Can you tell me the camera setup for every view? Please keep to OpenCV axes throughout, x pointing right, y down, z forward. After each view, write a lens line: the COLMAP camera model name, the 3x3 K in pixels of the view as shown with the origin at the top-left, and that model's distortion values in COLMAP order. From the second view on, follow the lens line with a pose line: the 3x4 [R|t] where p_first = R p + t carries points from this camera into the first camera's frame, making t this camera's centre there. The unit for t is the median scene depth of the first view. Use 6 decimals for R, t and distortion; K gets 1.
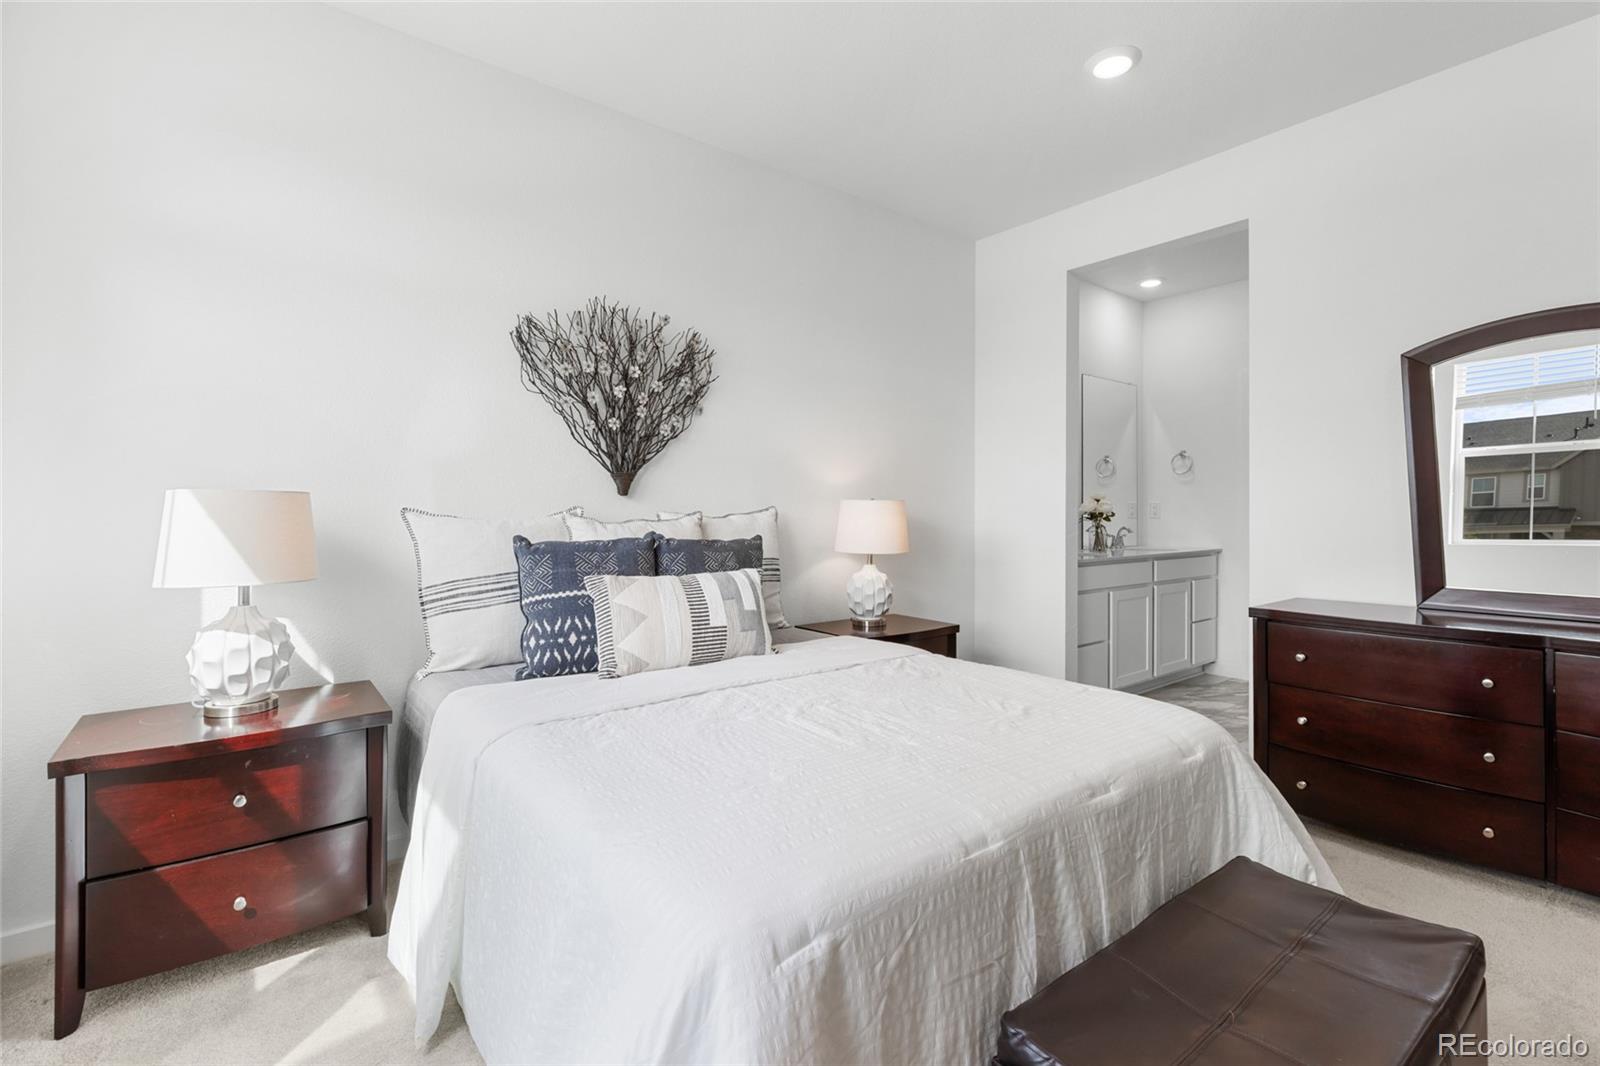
lens RADIAL K [[734.2, 0, 807.2], [0, 734.2, 510.4], [0, 0, 1]] dist [0.002742, 0.000631]
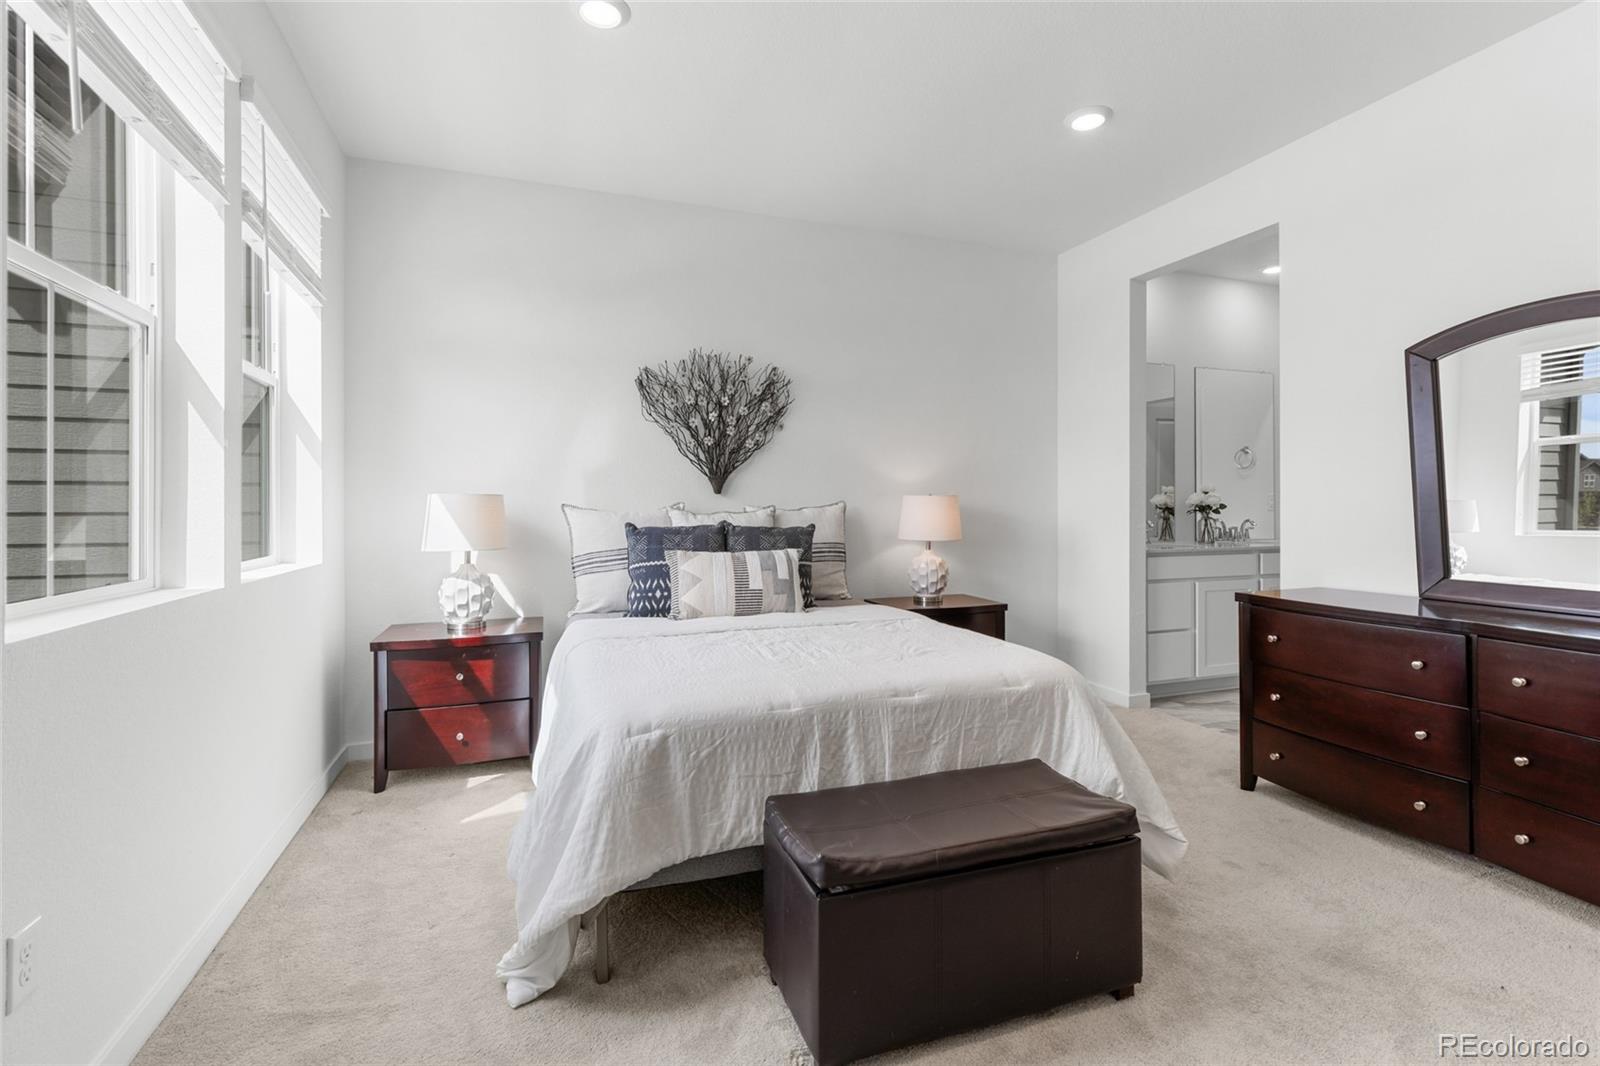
lens RADIAL K [[735.1, 0, 798.7], [0, 735.1, 504.2], [0, 0, 1]] dist [0.003584, -0.000362]
pose [[0.947358, -0.003988, -0.320151, 0.369292], [0.003993, 0.999992, -0.000642, -0.000036], [0.320151, -0.000670, 0.947366, -0.257450]]
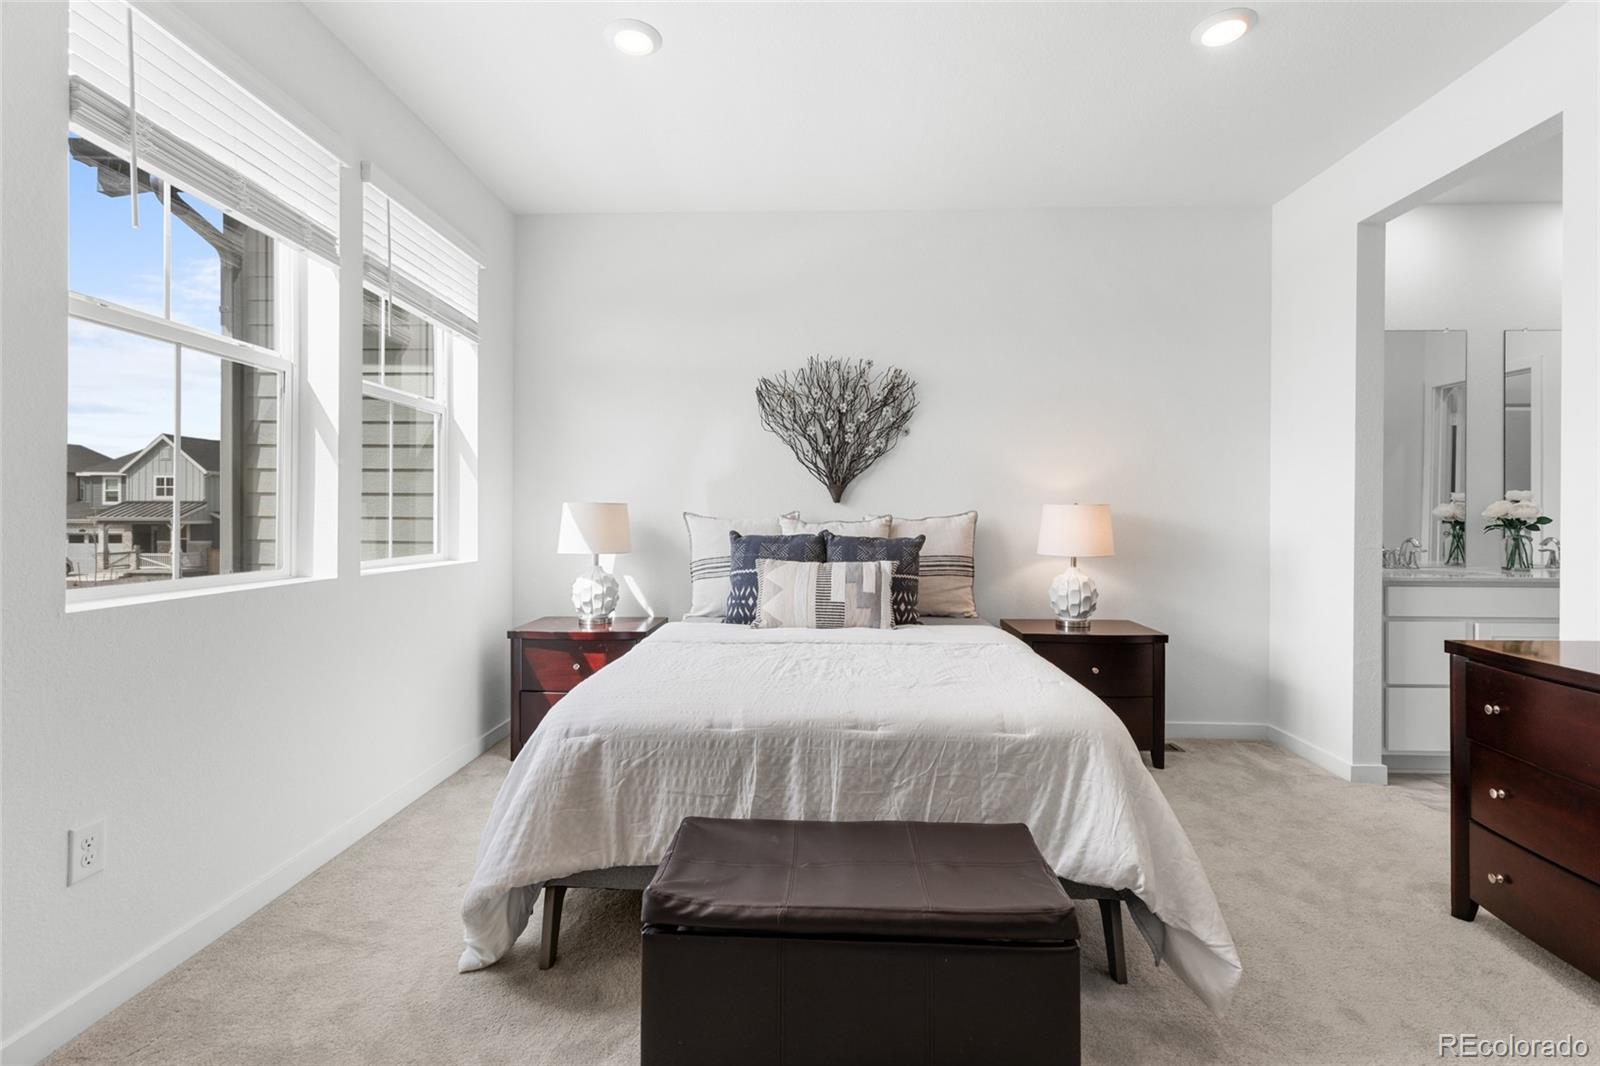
lens RADIAL K [[730.3, 0, 800.8], [0, 730.3, 512.5], [0, 0, 1]] dist [0.003798, 0.000200]
pose [[0.760024, 0.000821, -0.649895, 0.639228], [-0.002246, 0.999997, -0.001363, -0.001152], [0.649891, 0.002496, 0.760023, -0.041055]]
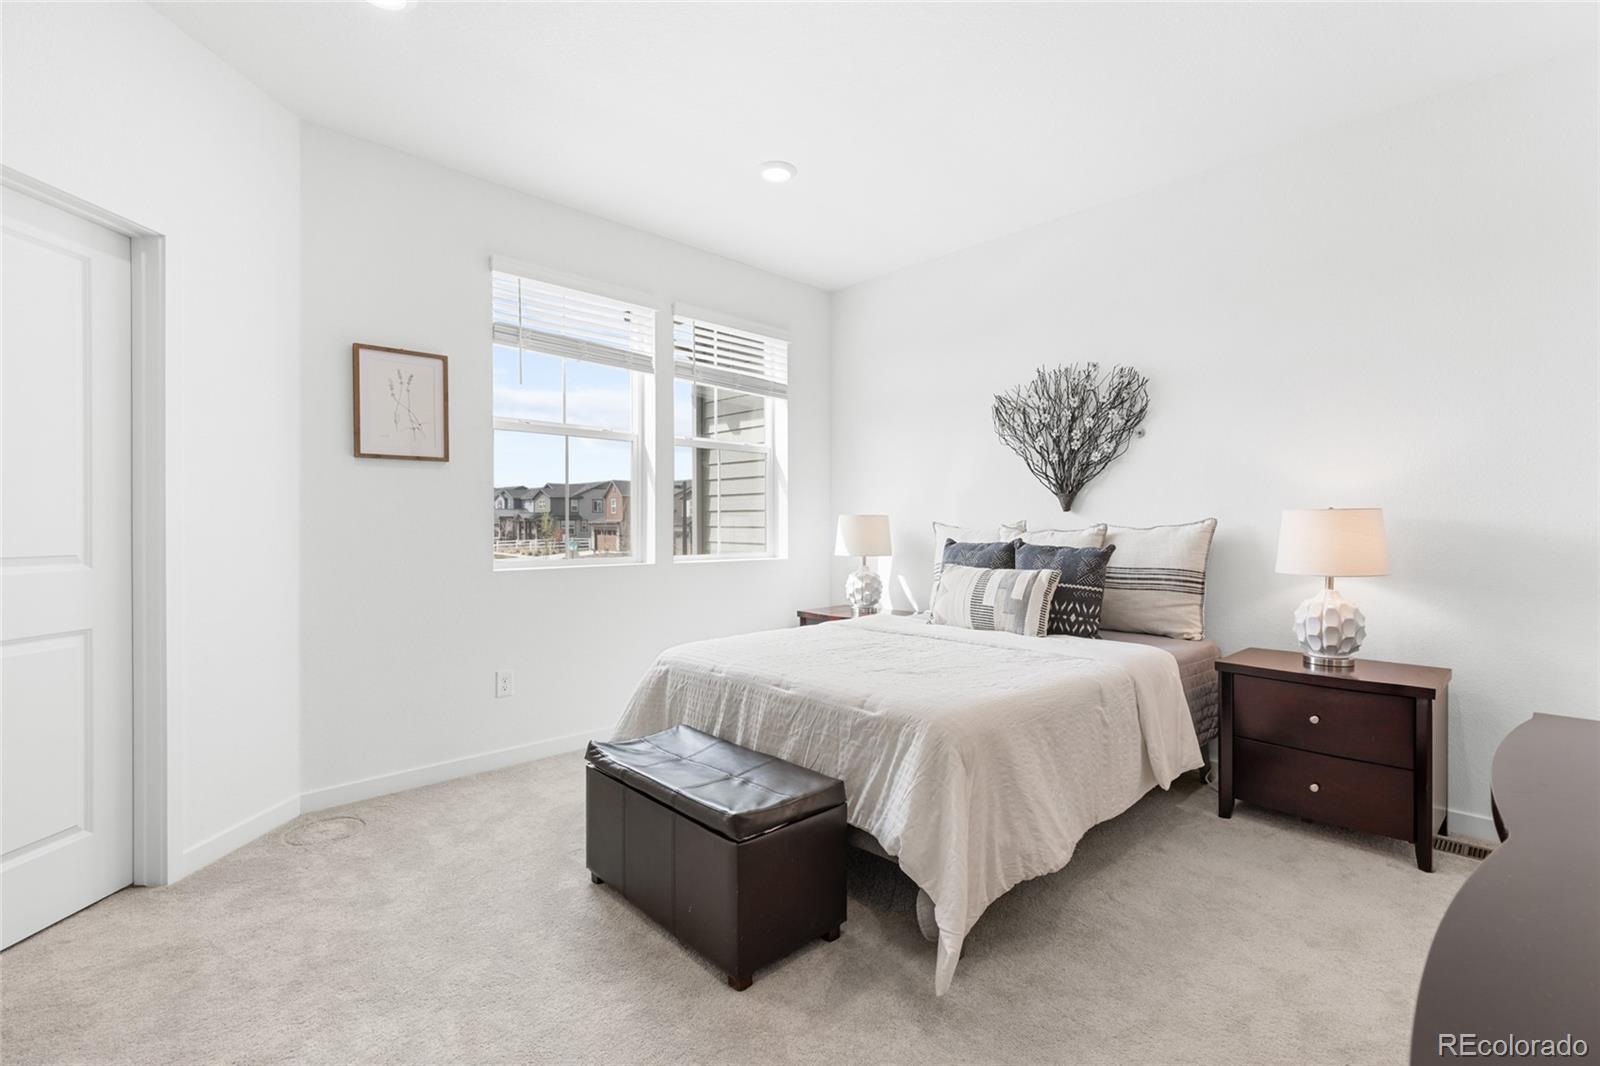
lens RADIAL K [[728.8, 0, 800.7], [0, 728.8, 526.3], [0, 0, 1]] dist [0.002715, -0.000209]
pose [[0.081371, 0.002959, -0.996680, 1.158425], [0.003764, 0.999988, 0.003276, -0.000216], [0.996677, -0.004018, 0.081359, 0.495282]]
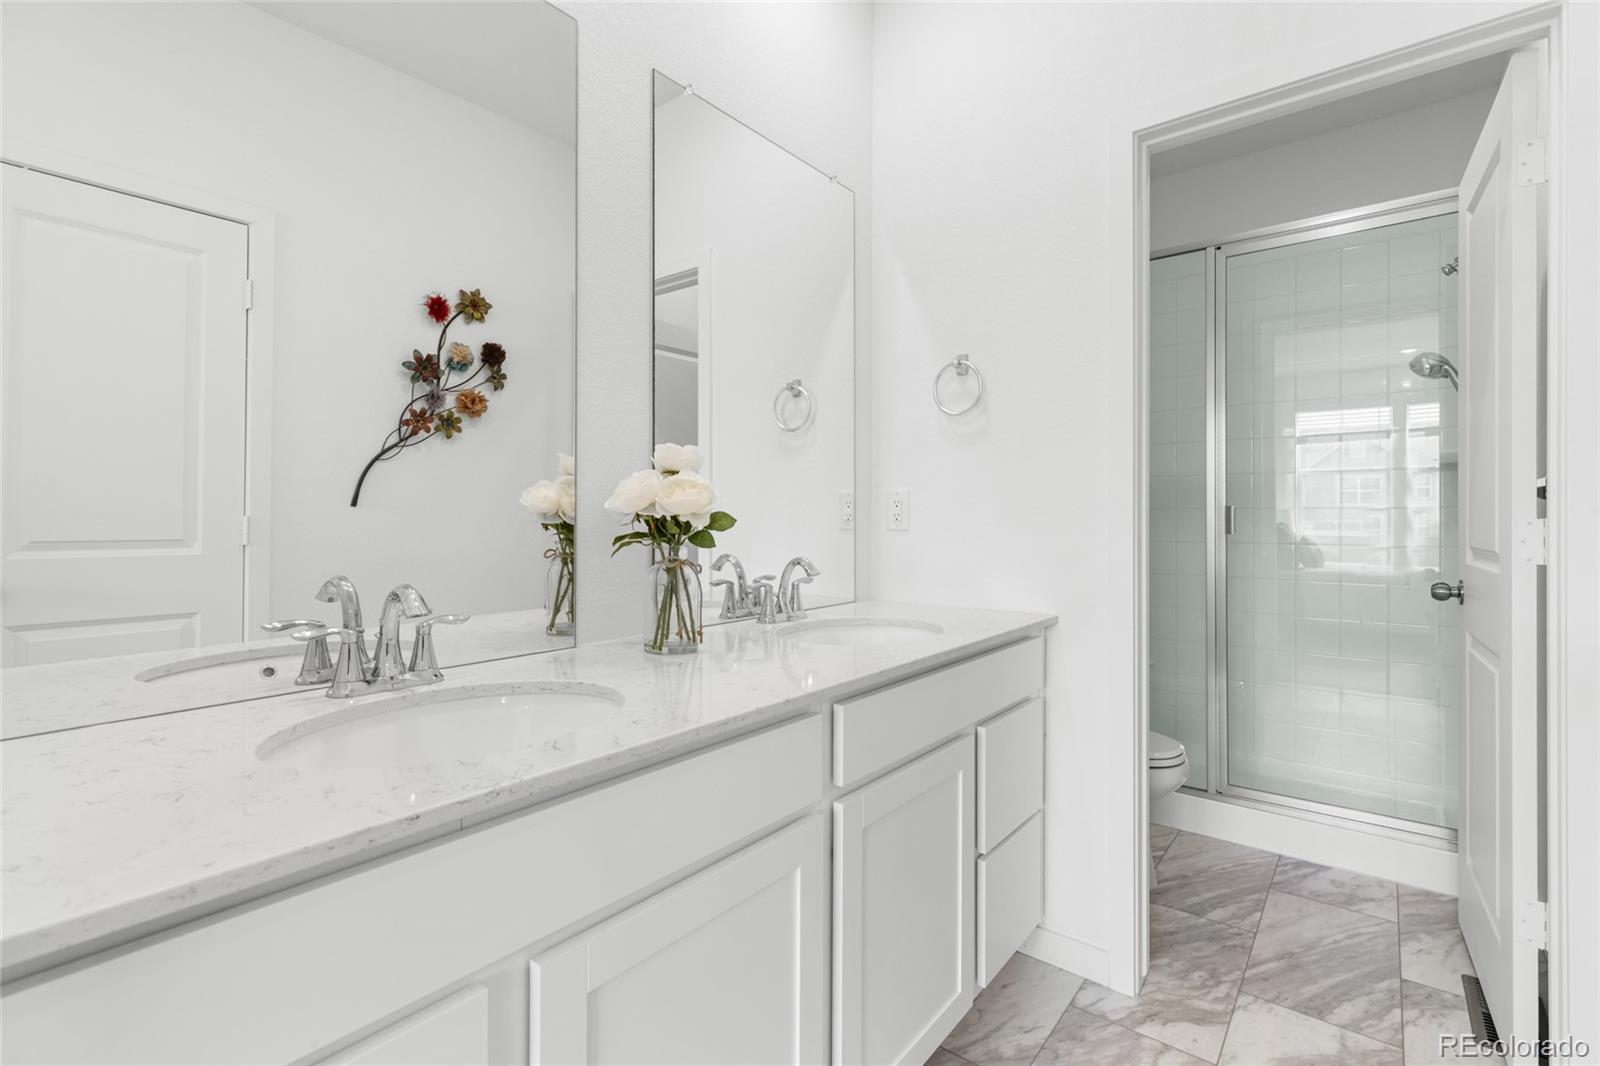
lens RADIAL K [[730.3, 0, 800.8], [0, 730.3, 512.5], [0, 0, 1]] dist [0.003798, 0.000200]
pose [[0.976263, 0.002034, 0.216579, 0.745913], [-0.001992, 0.999998, -0.000414, 0.002548], [-0.216579, -0.000028, 0.976265, 1.388195]]
